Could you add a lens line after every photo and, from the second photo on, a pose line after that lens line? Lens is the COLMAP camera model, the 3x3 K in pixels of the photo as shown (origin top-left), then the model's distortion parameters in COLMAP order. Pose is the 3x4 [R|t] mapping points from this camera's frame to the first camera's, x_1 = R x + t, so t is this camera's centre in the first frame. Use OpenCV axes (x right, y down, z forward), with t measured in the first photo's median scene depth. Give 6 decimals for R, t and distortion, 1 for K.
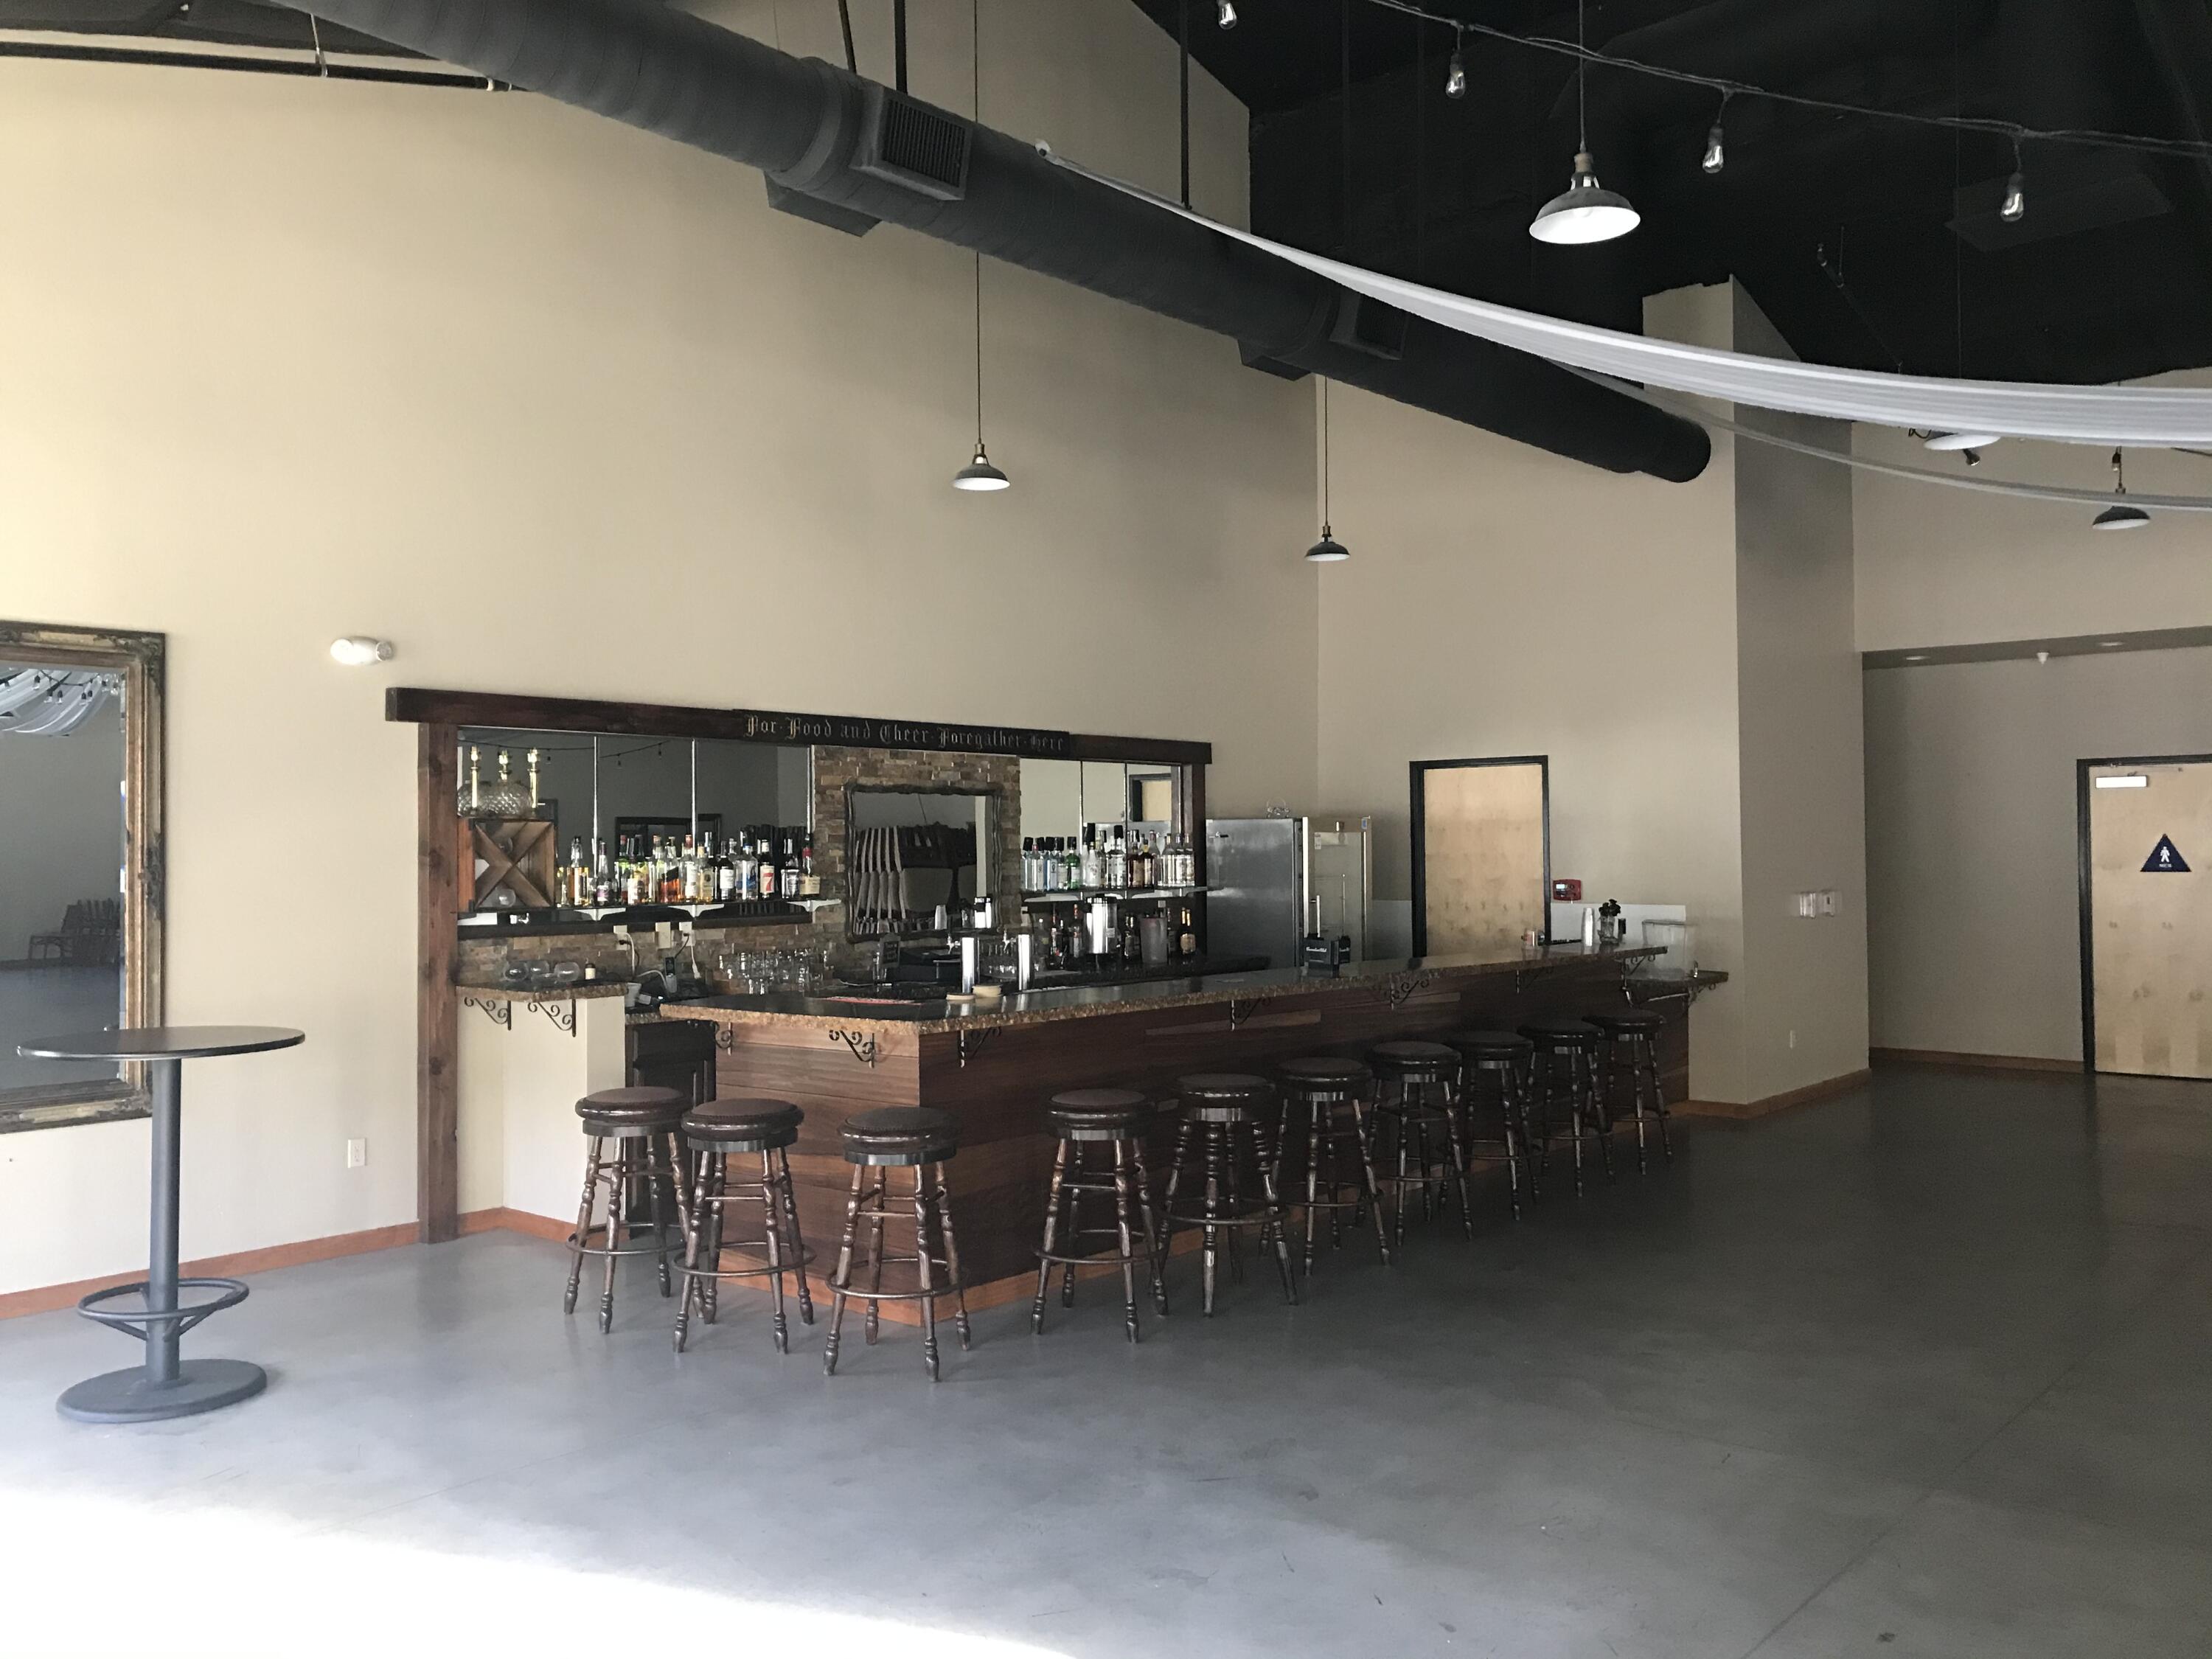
lens RADIAL K [[1823.1, 0, 1108.5], [0, 1823.1, 827.2], [0, 0, 1]] dist [0.040541, -0.047441]
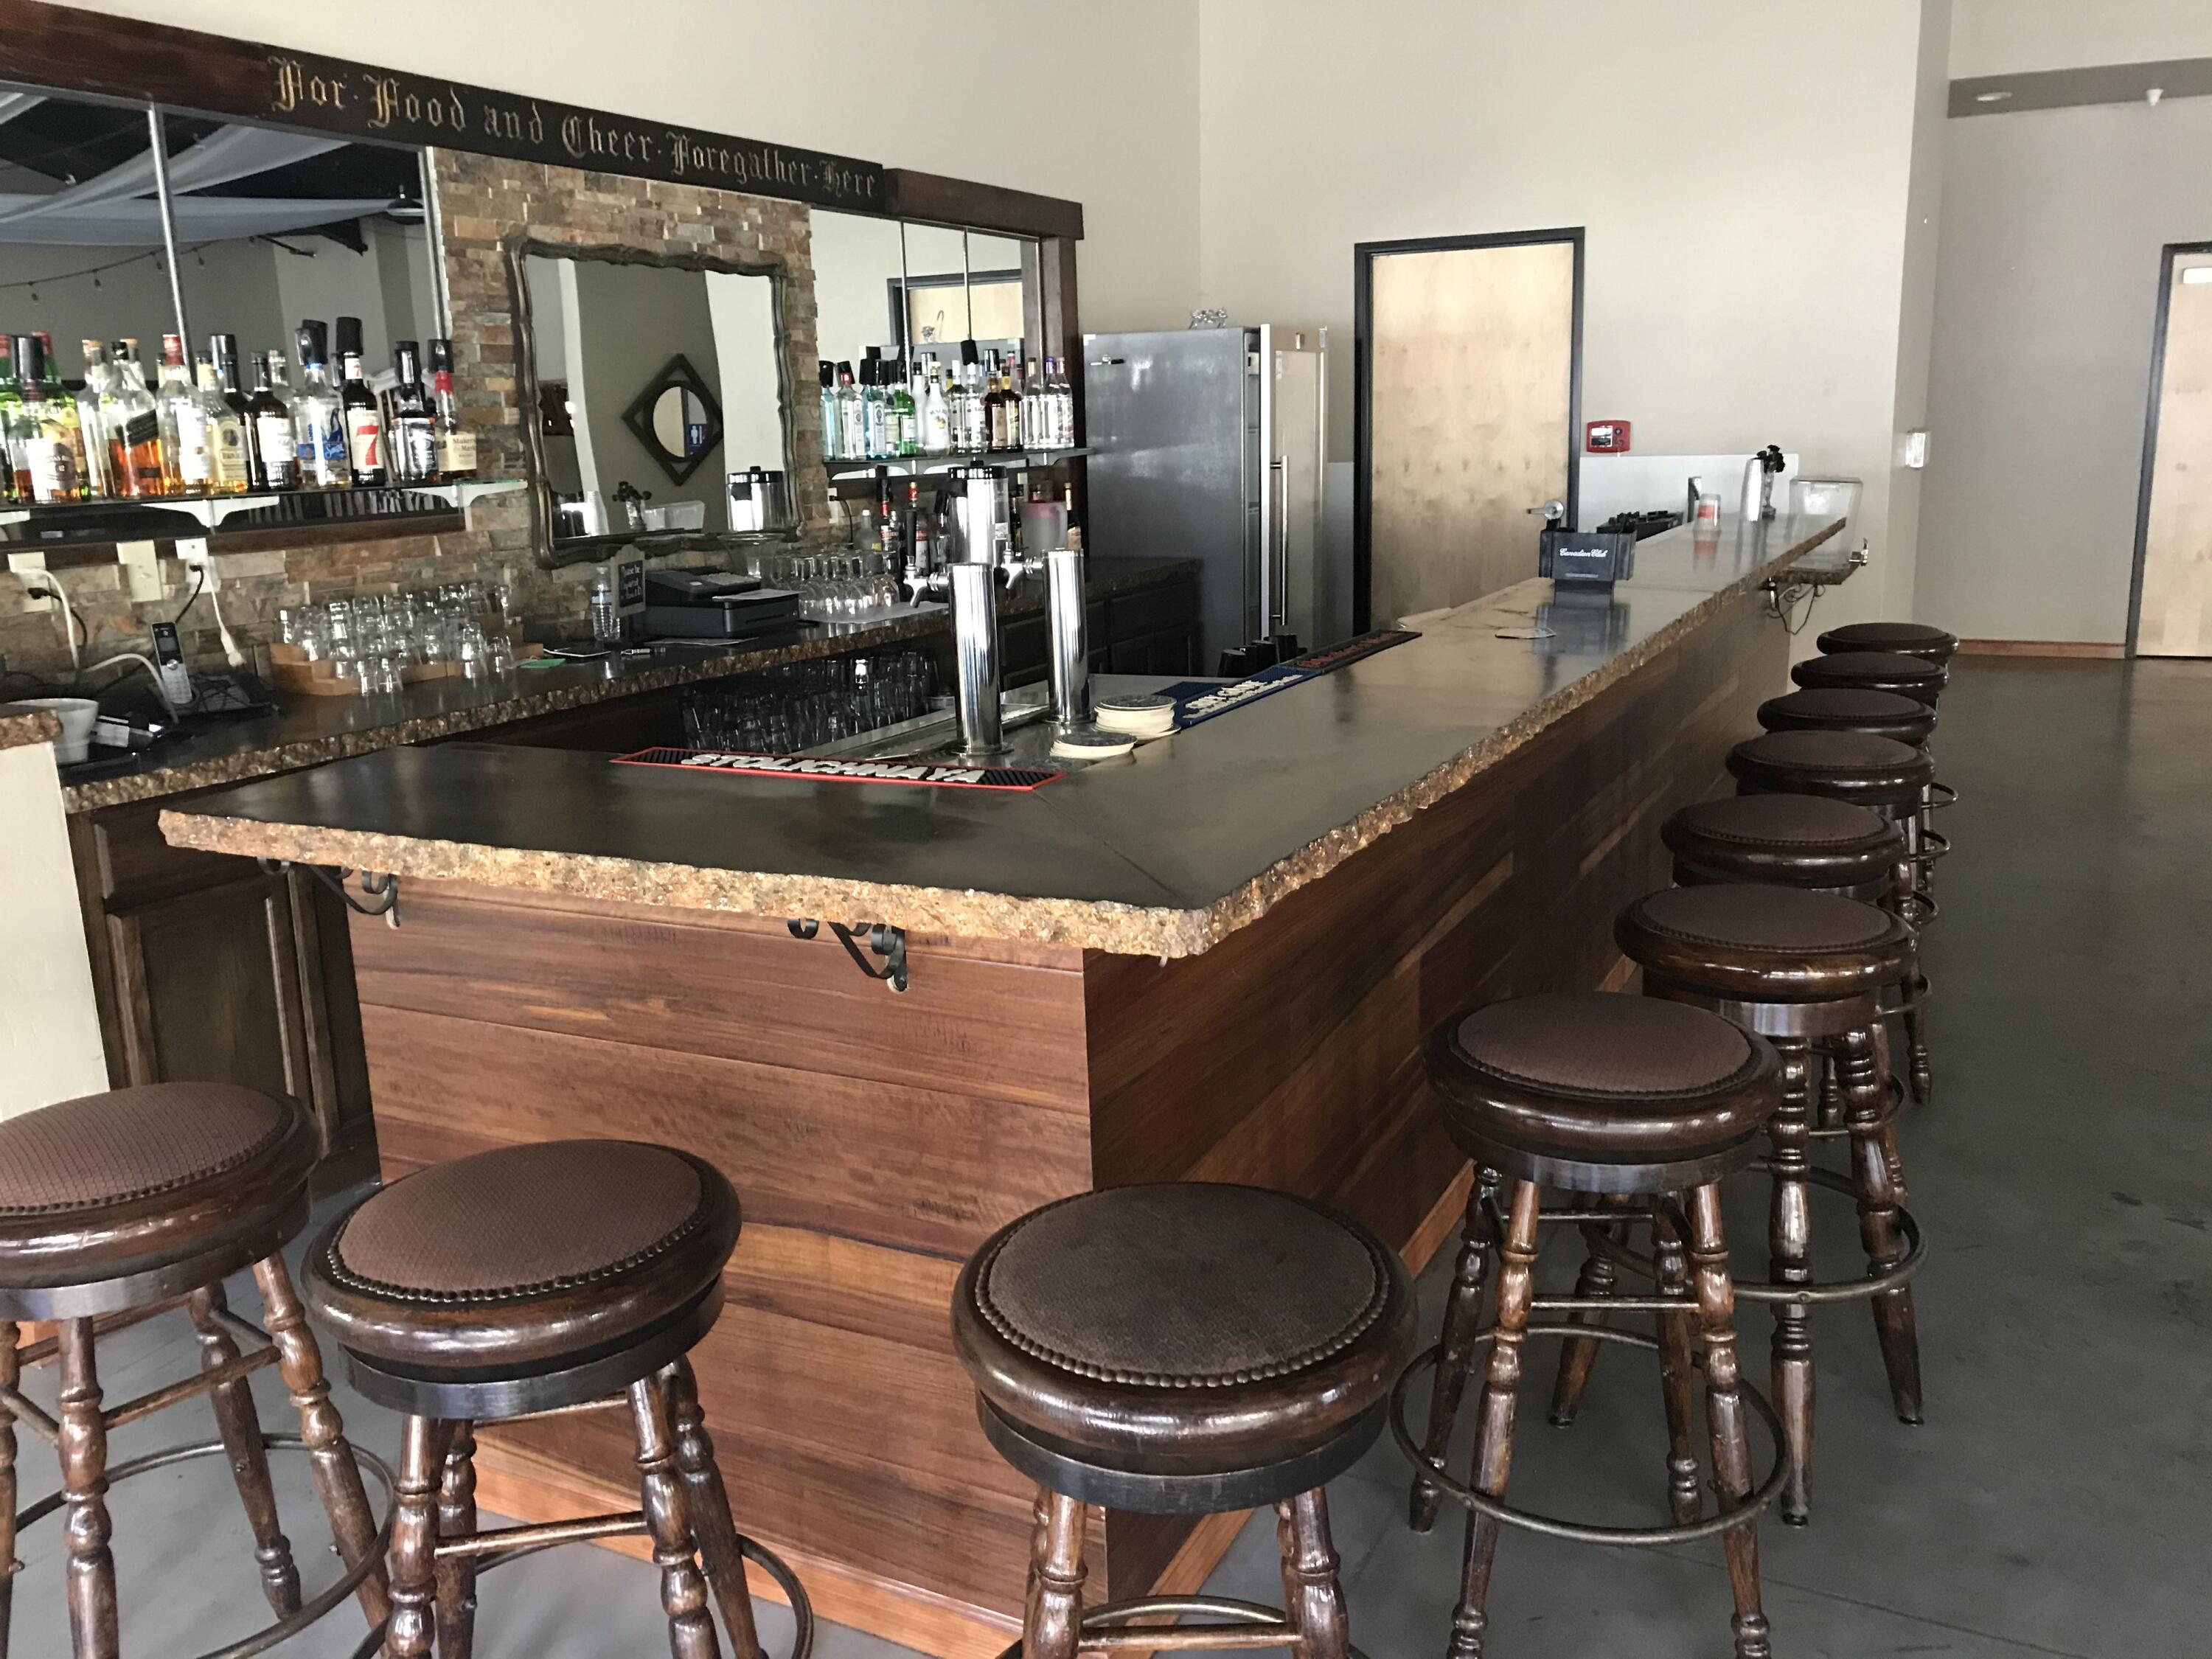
lens RADIAL K [[1823.1, 0, 1086.6], [0, 1823.1, 847.9], [0, 0, 1]] dist [0.040541, -0.047441]
pose [[0.973411, -0.074824, 0.216501, -0.111672], [0.021925, 0.971240, 0.237089, 0.021676], [-0.228014, -0.226038, 0.947057, 0.468387]]
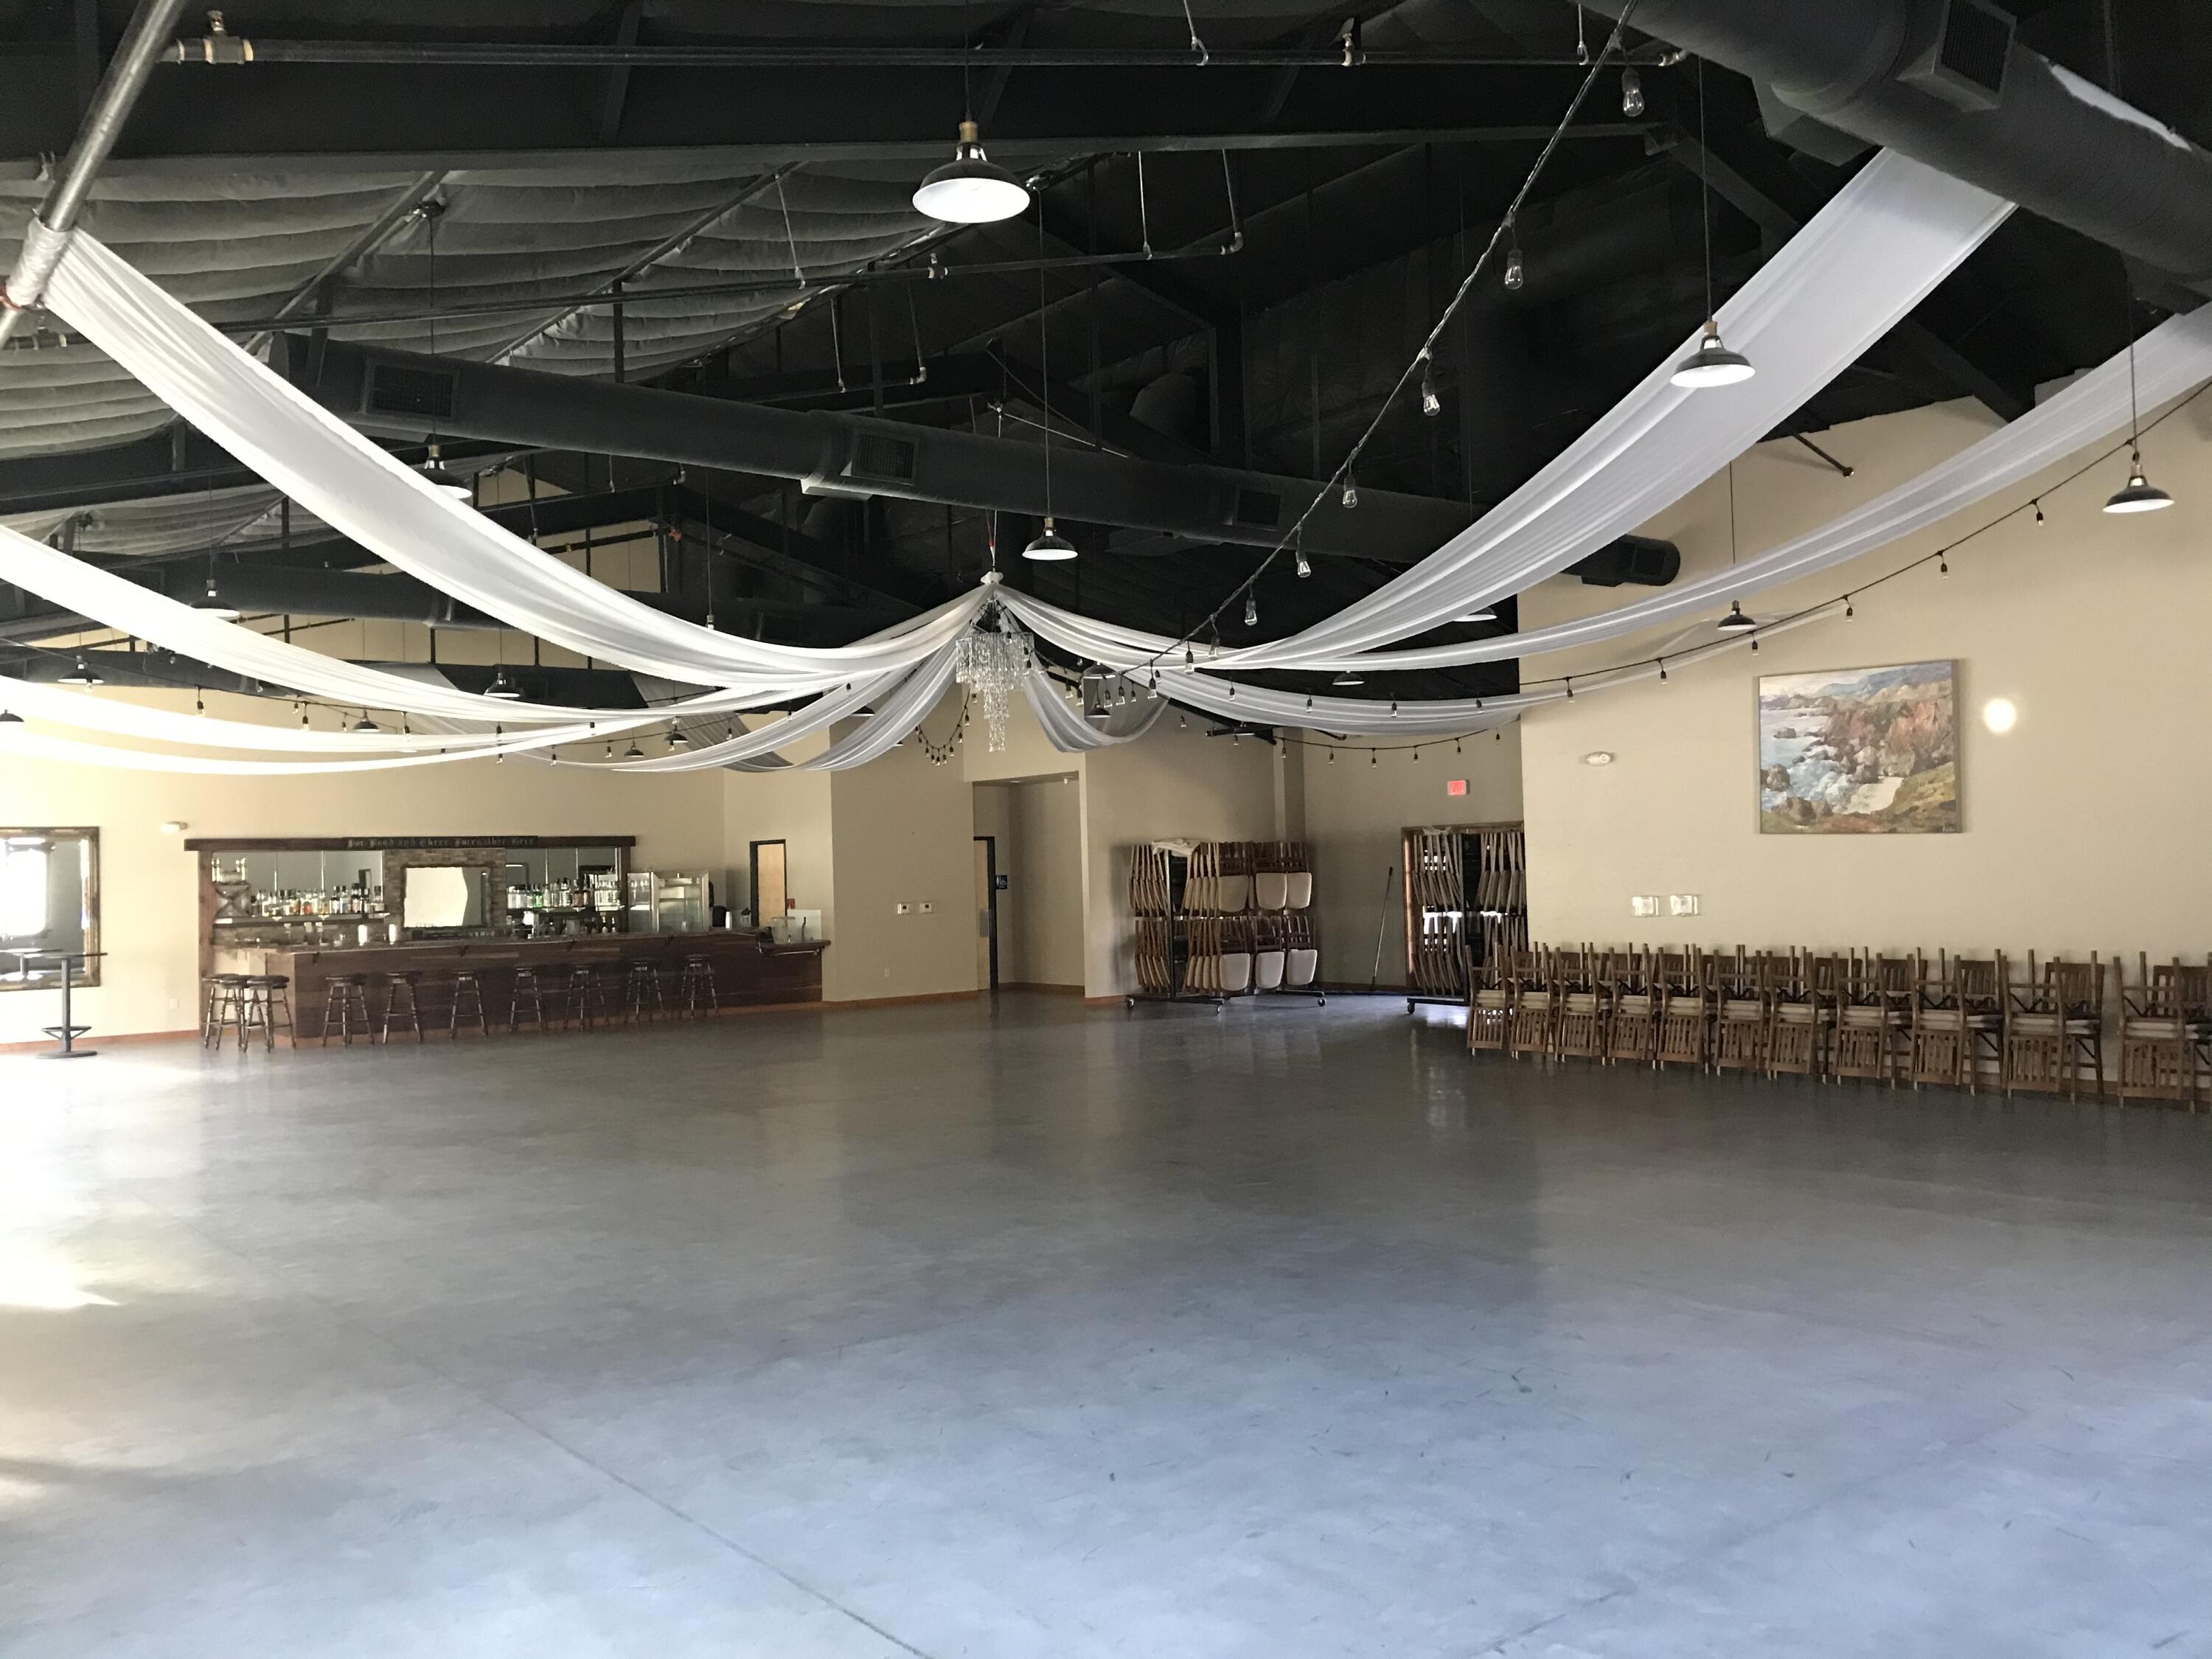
lens RADIAL K [[1823.1, 0, 1125.4], [0, 1823.1, 832.6], [0, 0, 1]] dist [0.040541, -0.047441]
pose [[0.978318, -0.018086, -0.206317, 1.311253], [0.018144, 0.999834, -0.001610, -0.045533], [0.206312, -0.002168, 0.978484, -1.196539]]
